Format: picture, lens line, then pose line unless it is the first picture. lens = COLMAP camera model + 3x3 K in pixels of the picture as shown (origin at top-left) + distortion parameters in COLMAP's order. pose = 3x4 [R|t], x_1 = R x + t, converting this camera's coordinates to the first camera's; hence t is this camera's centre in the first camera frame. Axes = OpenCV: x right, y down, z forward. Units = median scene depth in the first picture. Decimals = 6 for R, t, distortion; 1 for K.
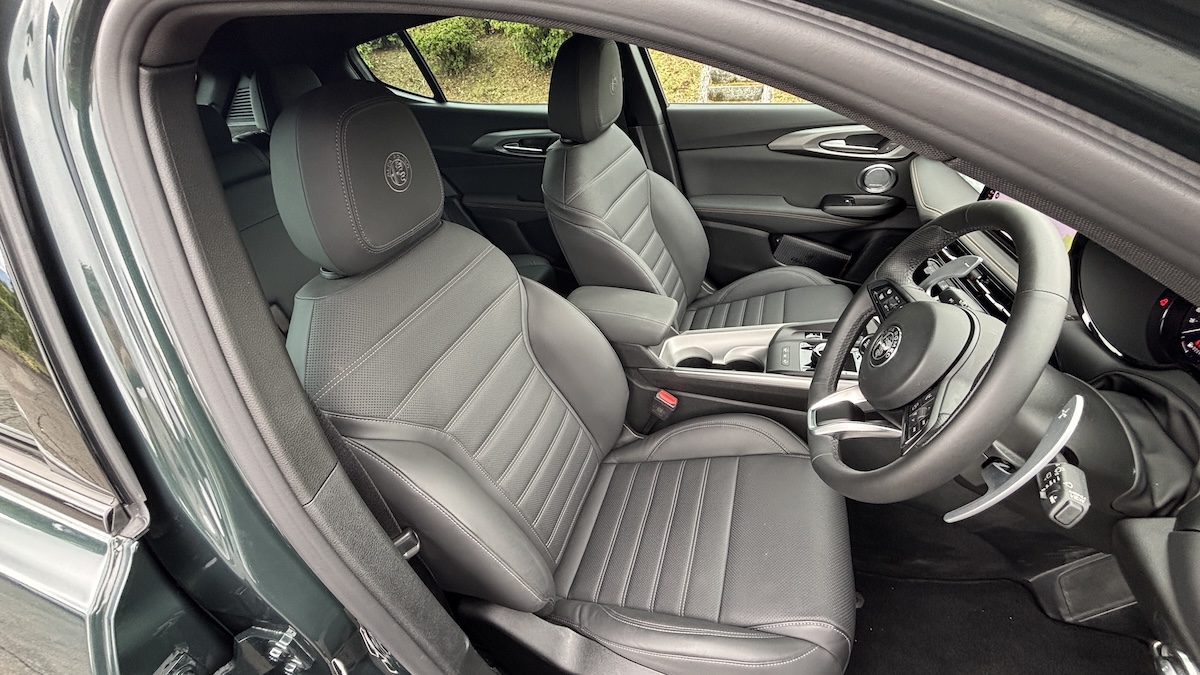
lens RADIAL K [[456.4, 0, 600.0], [0, 456.4, 337.5], [0, 0, 1]] dist [-0.000030, 0.000046]
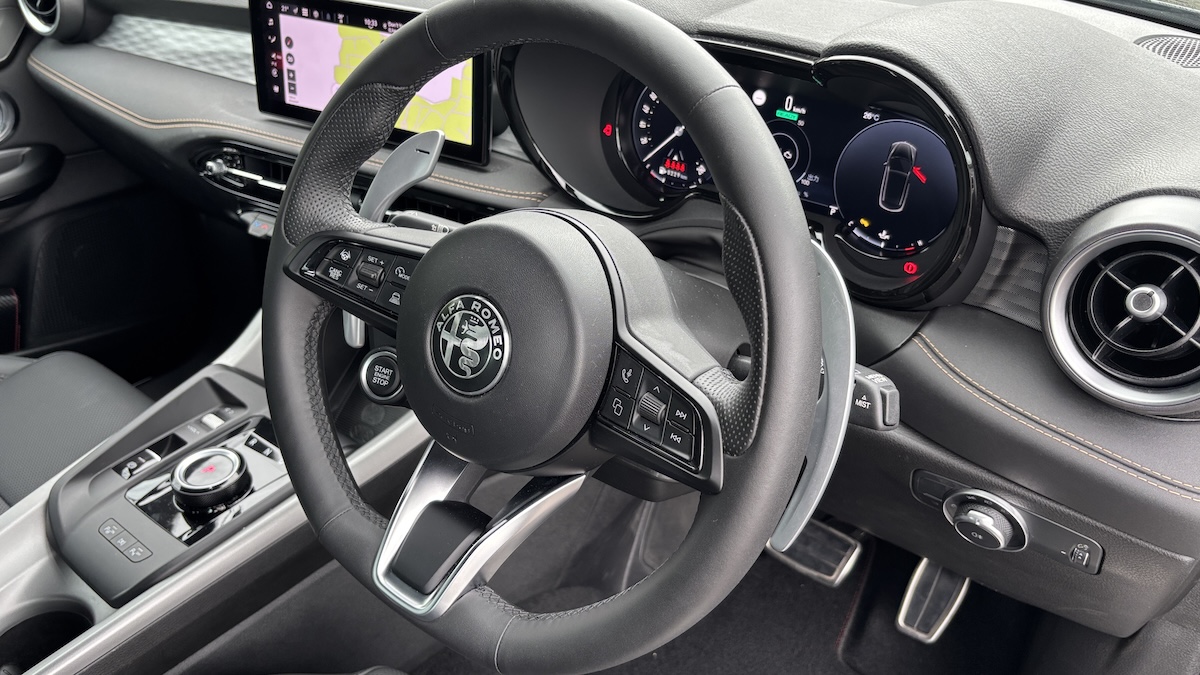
lens RADIAL K [[917.7, 0, 603.1], [0, 917.7, 338.5], [0, 0, 1]] dist [0.065464, -0.171716]
pose [[0.330036, -0.401839, 0.854167, -0.082026], [0.508964, 0.837825, 0.197496, -0.082738], [-0.795005, 0.369559, 0.481034, 0.403195]]
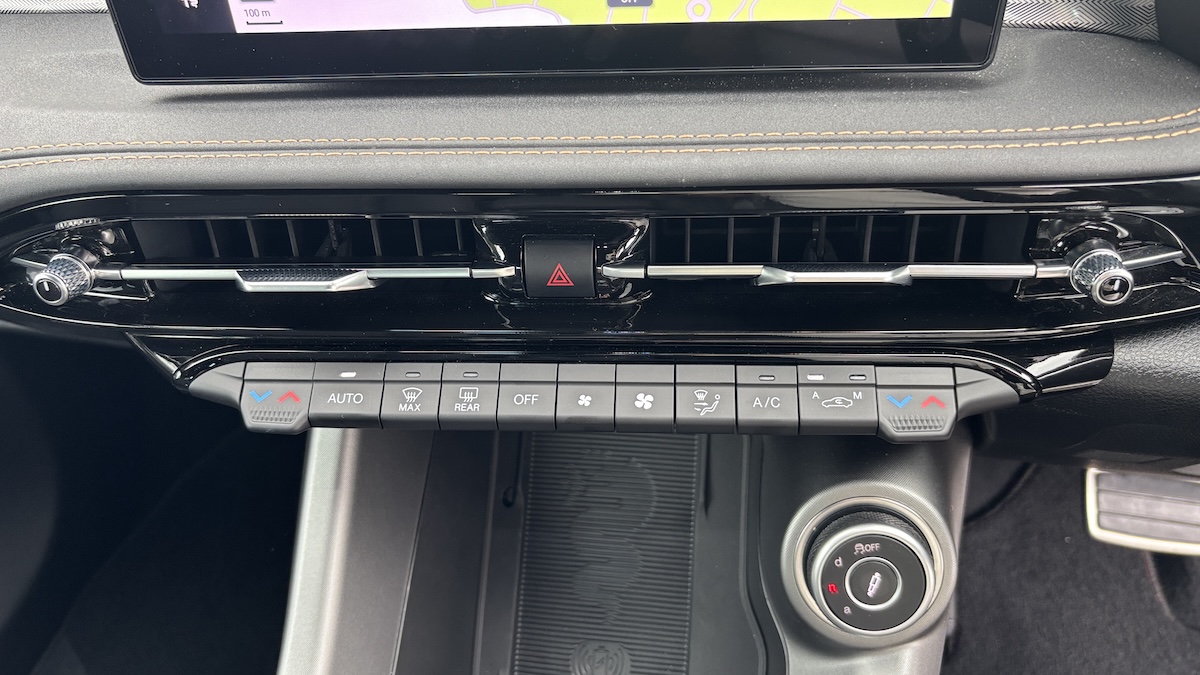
lens RADIAL K [[917.7, 0, 603.1], [0, 917.7, 338.5], [0, 0, 1]] dist [0.065464, -0.171716]
pose [[-0.104708, -0.580614, 0.807418, 0.624555], [0.626420, 0.592075, 0.506996, -0.383054], [-0.772421, 0.558869, 0.301714, 1.138539]]
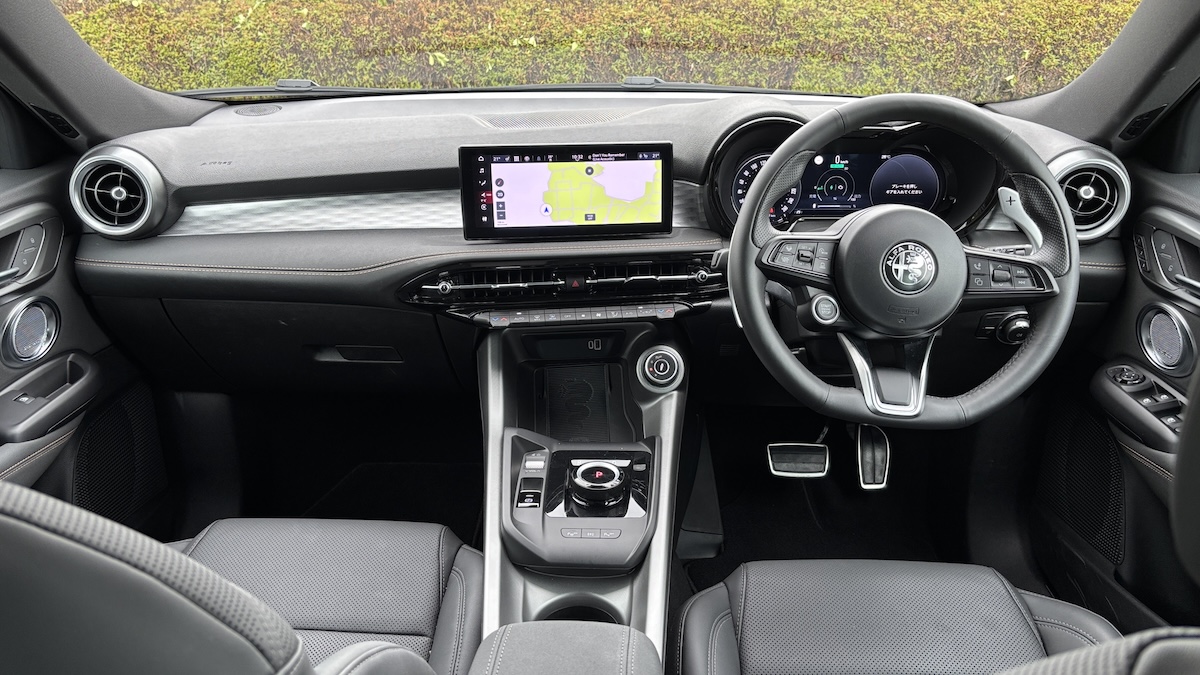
lens RADIAL K [[920.7, 0, 598.7], [0, 920.7, 346.9], [0, 0, 1]] dist [0.105793, -0.156154]
pose [[-0.302439, -0.272531, 0.913377, -0.774050], [0.576229, 0.711044, 0.402961, -0.825083], [-0.759270, 0.648185, -0.058007, 1.444820]]
